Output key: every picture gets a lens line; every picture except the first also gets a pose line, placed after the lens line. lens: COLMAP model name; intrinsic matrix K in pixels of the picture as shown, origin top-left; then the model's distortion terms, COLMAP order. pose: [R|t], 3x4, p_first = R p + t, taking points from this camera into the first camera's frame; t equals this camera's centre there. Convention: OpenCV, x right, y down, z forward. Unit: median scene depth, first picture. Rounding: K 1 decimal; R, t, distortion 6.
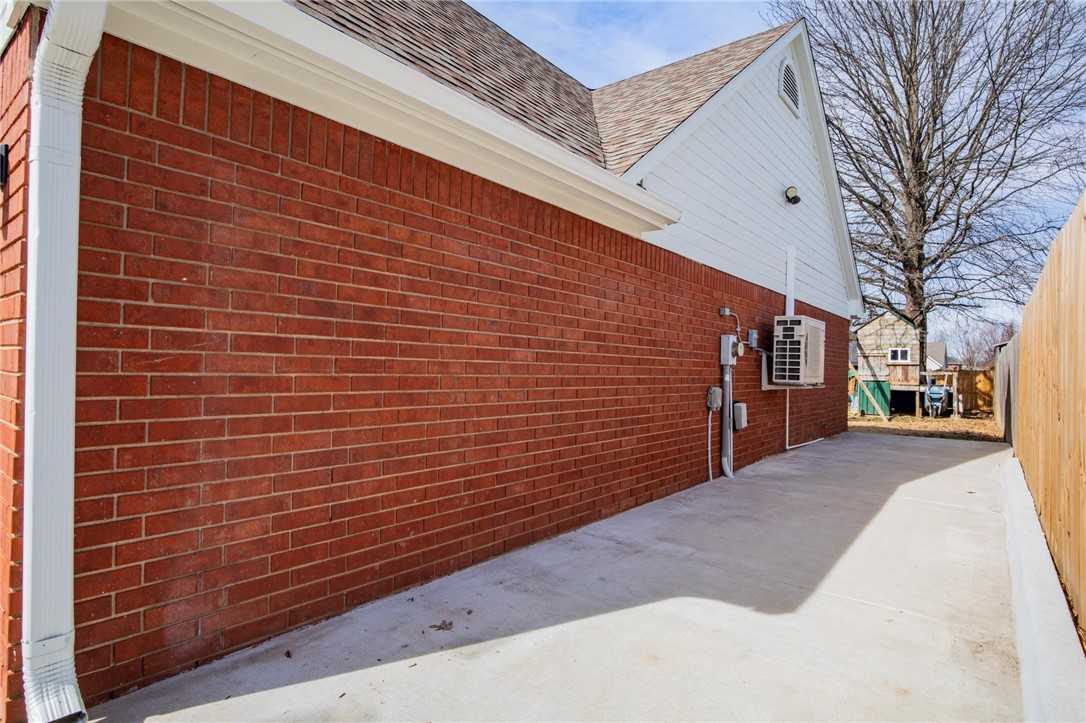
lens RADIAL K [[555.3, 0, 541.0], [0, 555.3, 355.9], [0, 0, 1]] dist [-0.007225, -0.000641]
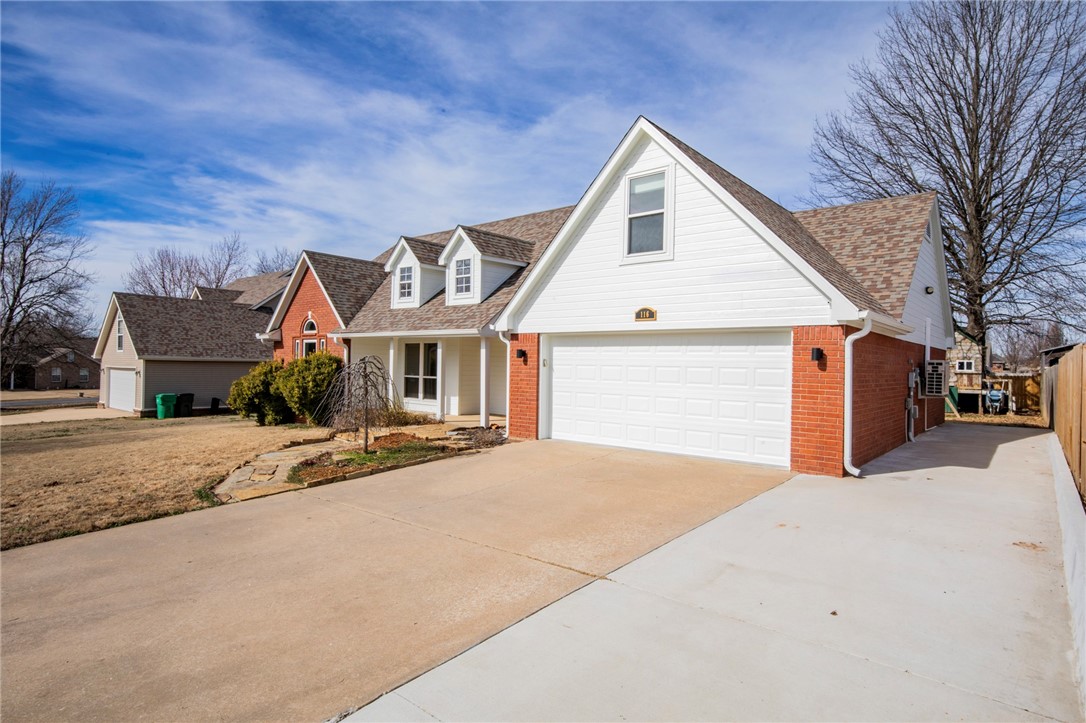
lens RADIAL K [[571.9, 0, 549.9], [0, 571.9, 362.8], [0, 0, 1]] dist [-0.004749, -0.000173]
pose [[0.999725, -0.007611, -0.022186, -0.280624], [0.007891, 0.999890, 0.012573, -0.032648], [0.022088, -0.012745, 0.999675, -0.335258]]
